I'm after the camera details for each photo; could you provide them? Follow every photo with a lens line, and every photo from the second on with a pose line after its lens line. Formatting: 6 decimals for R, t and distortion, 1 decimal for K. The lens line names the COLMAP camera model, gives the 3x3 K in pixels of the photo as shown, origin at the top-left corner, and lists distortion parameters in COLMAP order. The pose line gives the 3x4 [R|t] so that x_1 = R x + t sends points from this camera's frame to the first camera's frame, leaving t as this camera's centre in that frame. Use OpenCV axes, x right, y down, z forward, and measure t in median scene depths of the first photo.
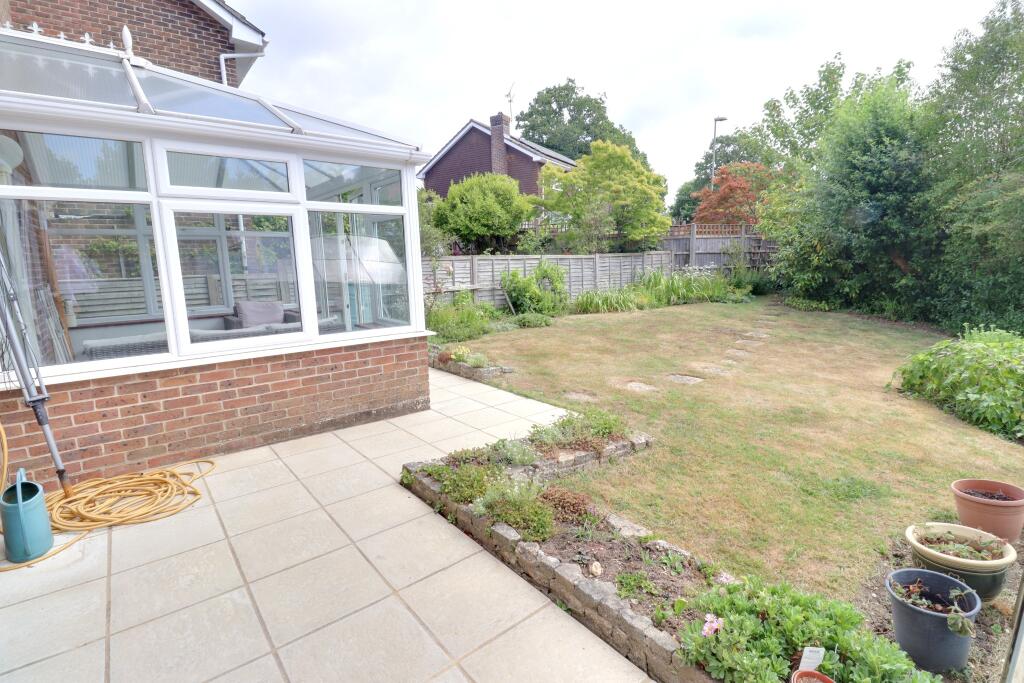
lens RADIAL K [[473.7, 0, 521.3], [0, 473.7, 332.3], [0, 0, 1]] dist [-0.002002, -0.014370]
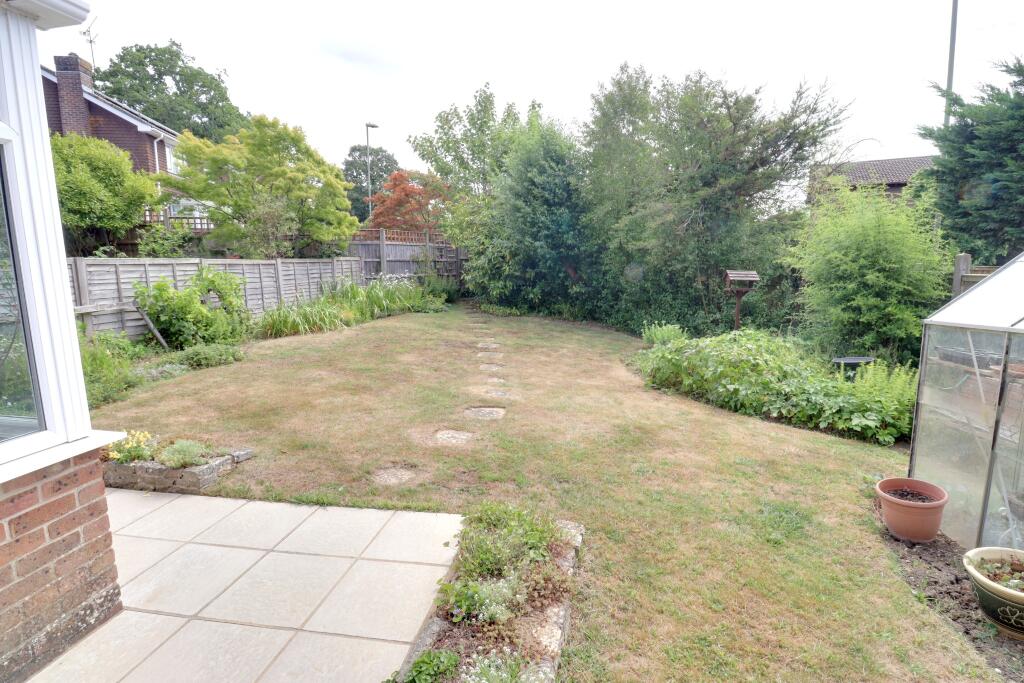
lens RADIAL K [[473.7, 0, 521.3], [0, 473.7, 332.3], [0, 0, 1]] dist [-0.002002, -0.014370]
pose [[0.747339, -0.078043, 0.659844, -0.071835], [0.089153, 0.995876, 0.016812, -0.024844], [-0.658435, 0.046263, 0.751215, 0.173730]]
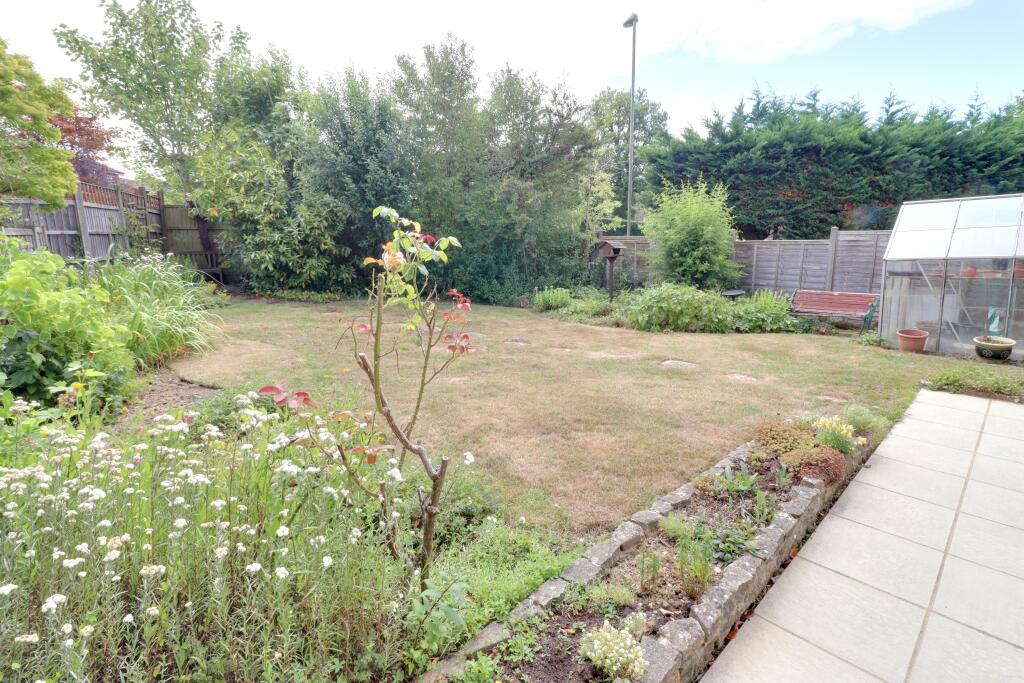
lens RADIAL K [[473.7, 0, 521.3], [0, 473.7, 332.3], [0, 0, 1]] dist [-0.002002, -0.014370]
pose [[-0.018520, -0.181409, 0.983233, -0.256640], [0.160069, 0.970180, 0.182016, -0.091841], [-0.986932, 0.160756, 0.011070, 0.643810]]
